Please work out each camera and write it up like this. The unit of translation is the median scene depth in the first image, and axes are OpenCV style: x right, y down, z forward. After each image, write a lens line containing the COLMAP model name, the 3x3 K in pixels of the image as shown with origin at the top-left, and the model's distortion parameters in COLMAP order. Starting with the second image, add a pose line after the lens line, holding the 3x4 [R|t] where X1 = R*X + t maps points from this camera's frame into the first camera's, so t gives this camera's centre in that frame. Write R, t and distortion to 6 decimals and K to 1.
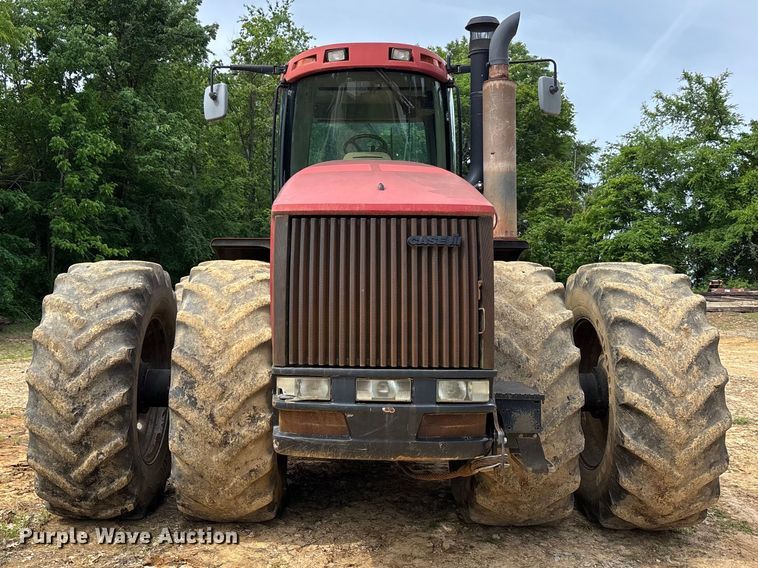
lens RADIAL K [[811.3, 0, 331.2], [0, 811.3, 241.4], [0, 0, 1]] dist [0.009209, -0.136622]
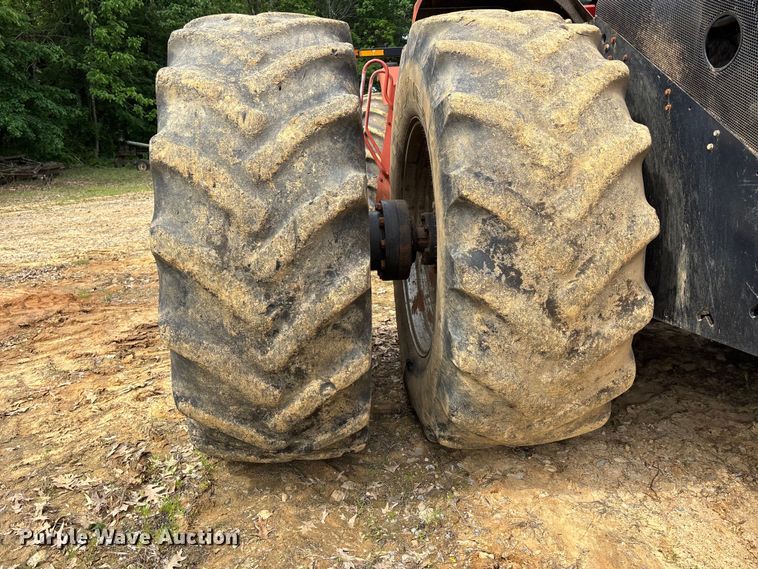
lens RADIAL K [[573.0, 0, 379.0], [0, 573.0, 284.5], [0, 0, 1]] dist [0.029426, -0.008851]
pose [[0.993002, -0.053441, 0.105319, -0.284845], [0.018422, 0.950939, 0.308831, 0.090633], [-0.116656, -0.304729, 0.945268, 0.669424]]
